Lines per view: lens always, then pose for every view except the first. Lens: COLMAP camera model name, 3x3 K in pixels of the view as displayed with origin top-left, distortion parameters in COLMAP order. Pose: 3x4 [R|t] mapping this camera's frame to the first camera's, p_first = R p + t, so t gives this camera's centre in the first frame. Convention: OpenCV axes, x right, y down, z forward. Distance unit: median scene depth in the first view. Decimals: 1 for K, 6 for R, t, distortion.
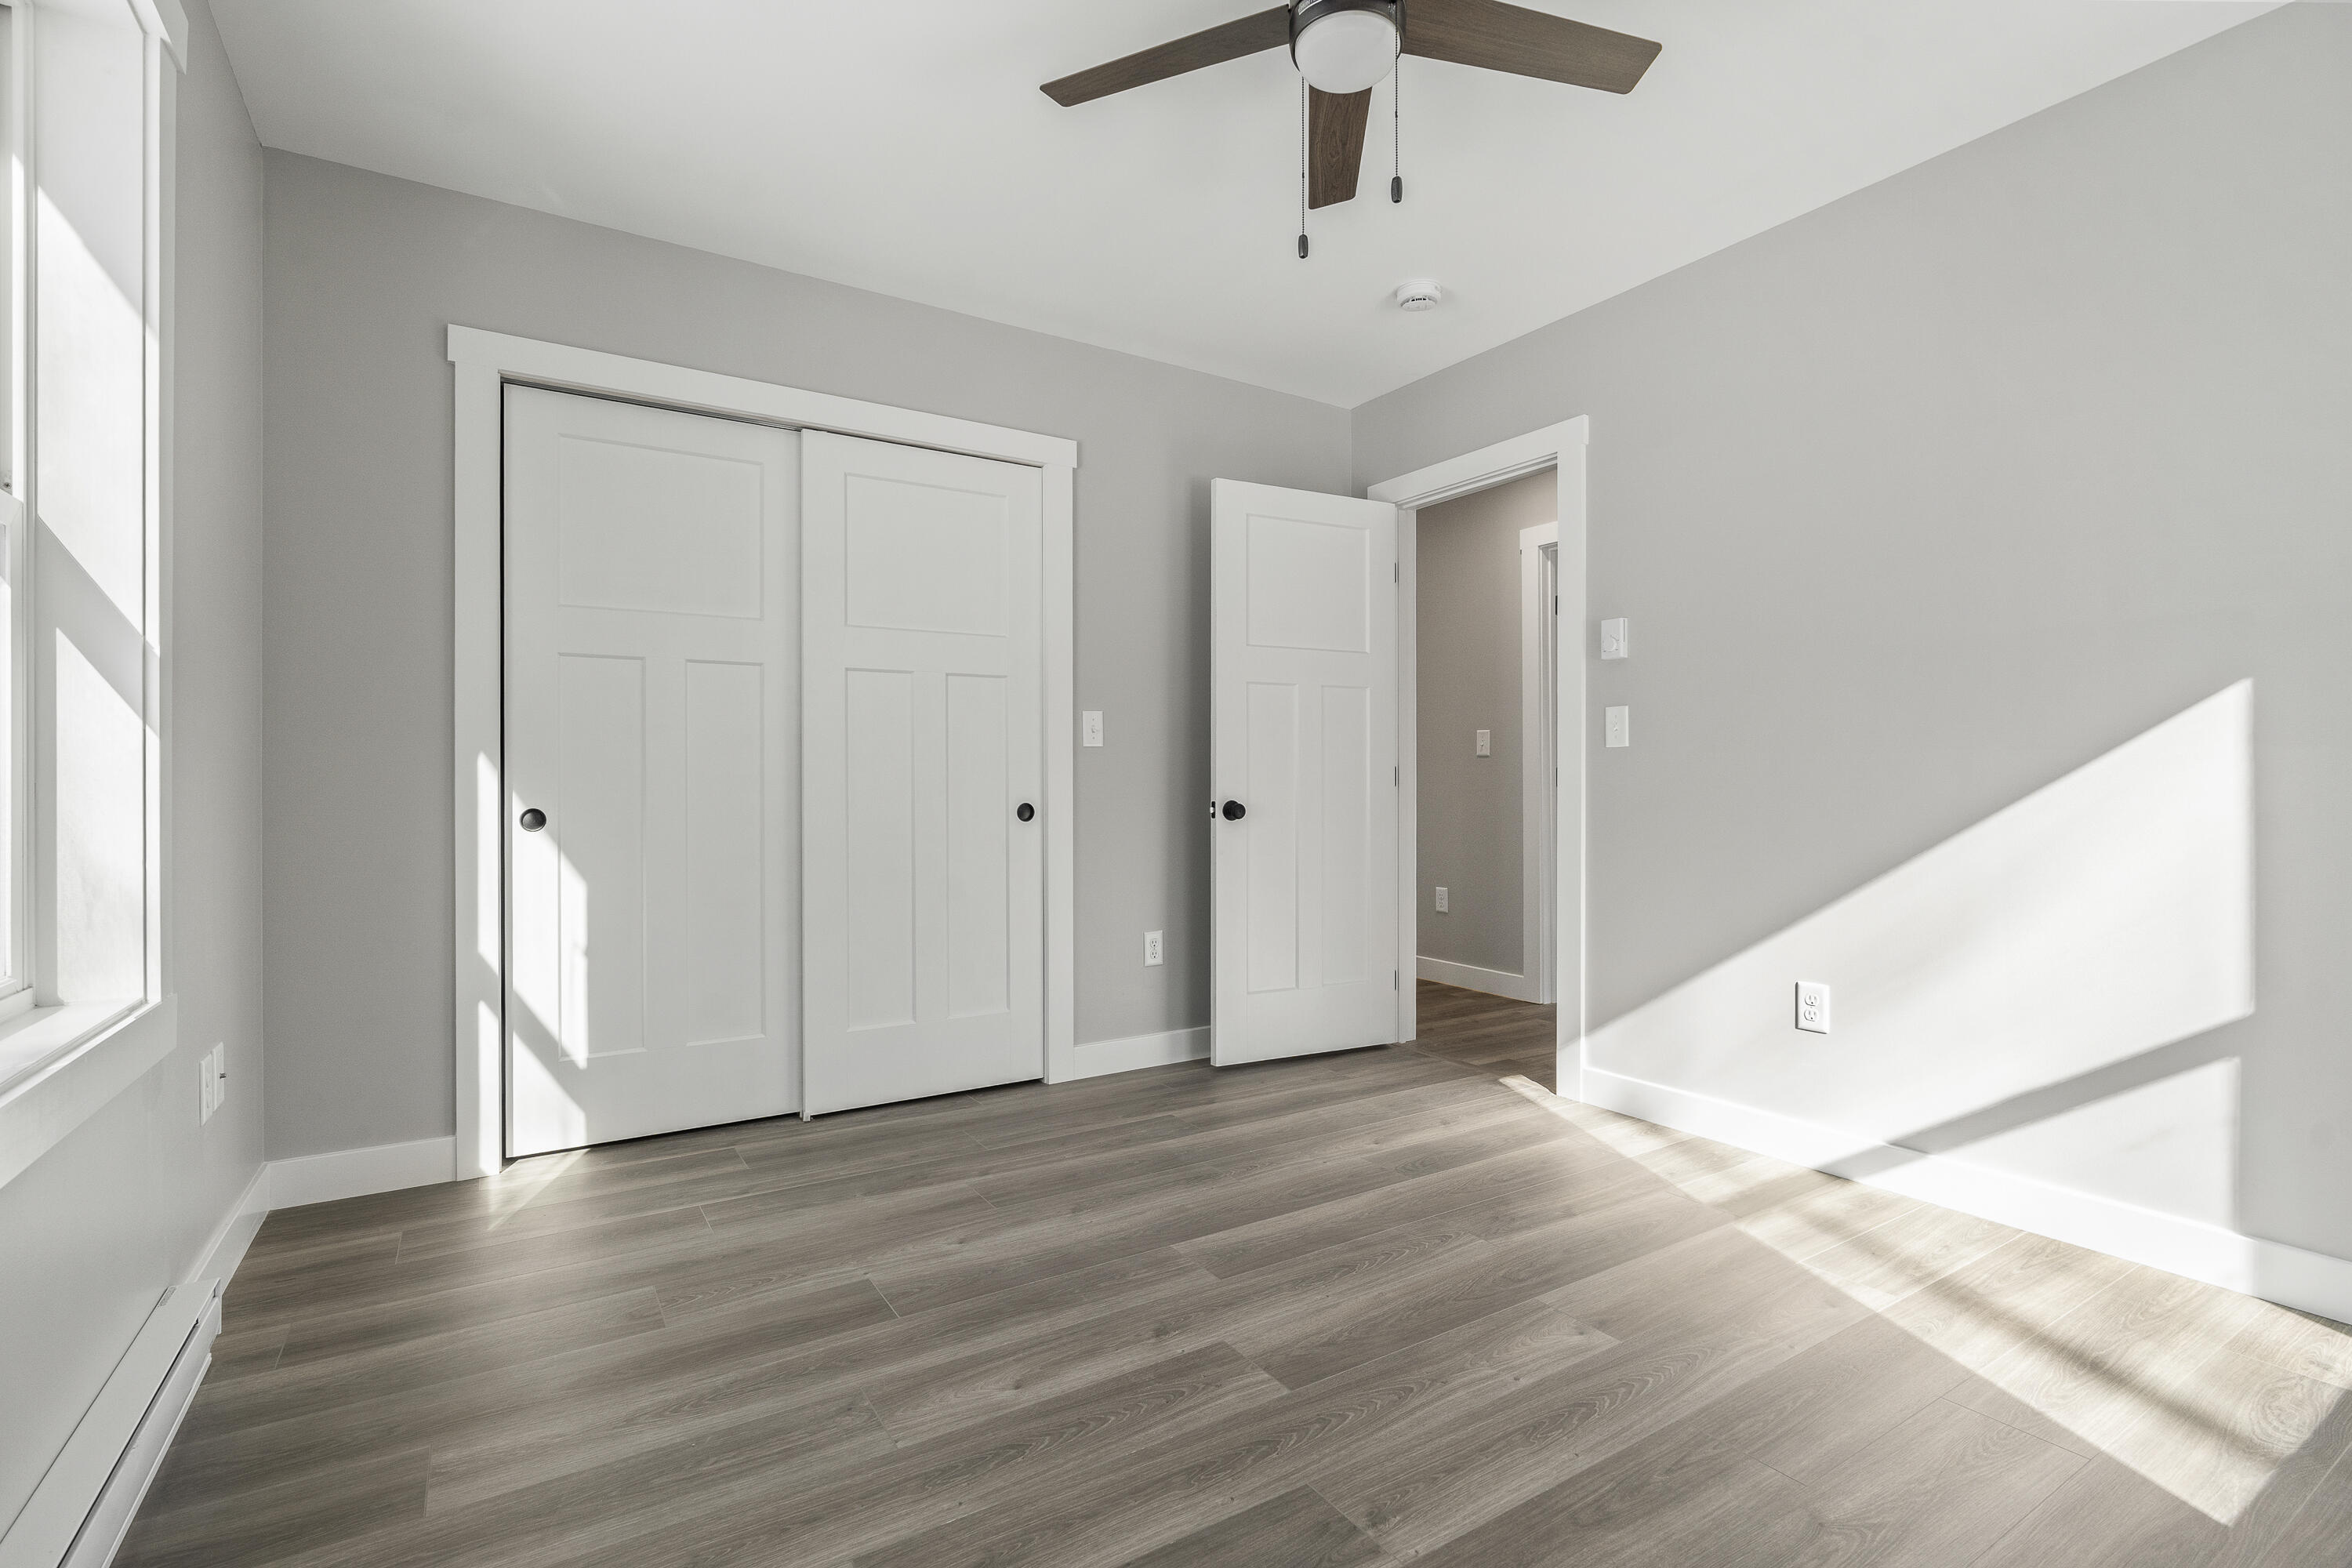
lens RADIAL K [[1075.5, 0, 1183.6], [0, 1075.5, 788.2], [0, 0, 1]] dist [-0.008402, 0.002559]
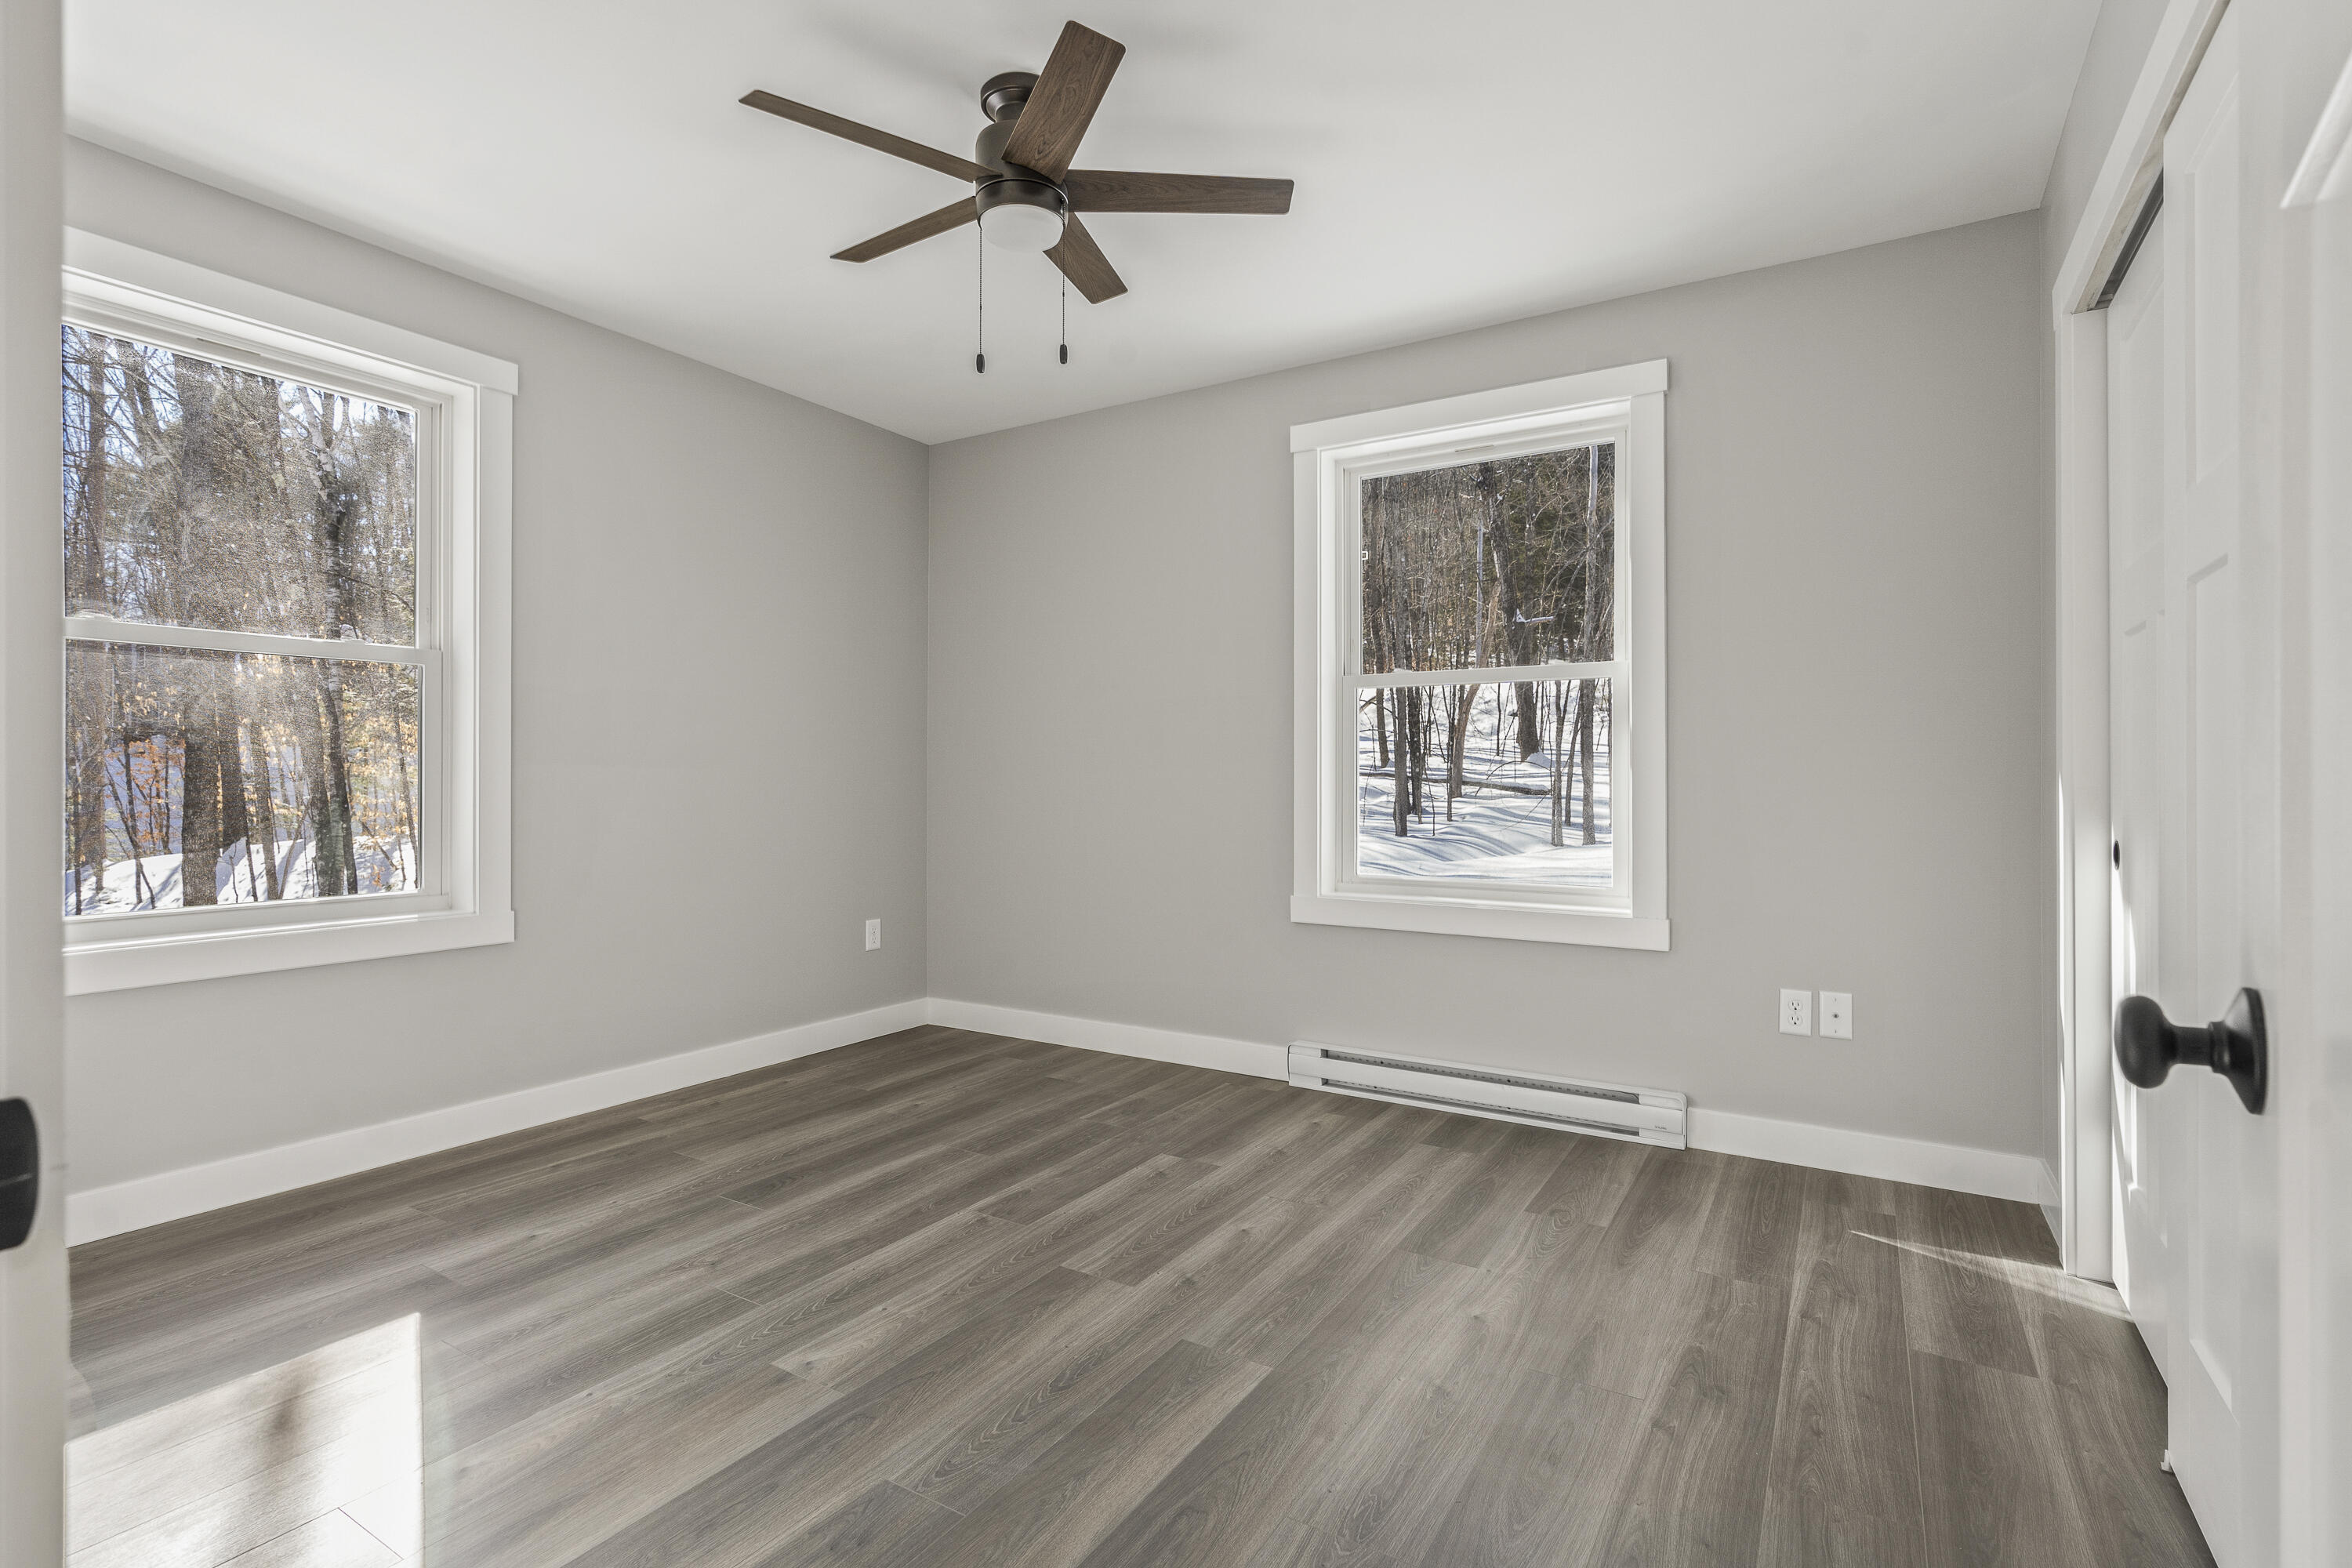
lens RADIAL K [[1136.7, 0, 1174.7], [0, 1136.7, 782.5], [0, 0, 1]] dist [-0.009742, 0.001472]
pose [[-0.904330, 0.002260, -0.426828, 0.504035], [-0.003811, 0.999903, 0.013370, -0.044934], [0.426817, 0.013718, -0.904234, 2.058601]]
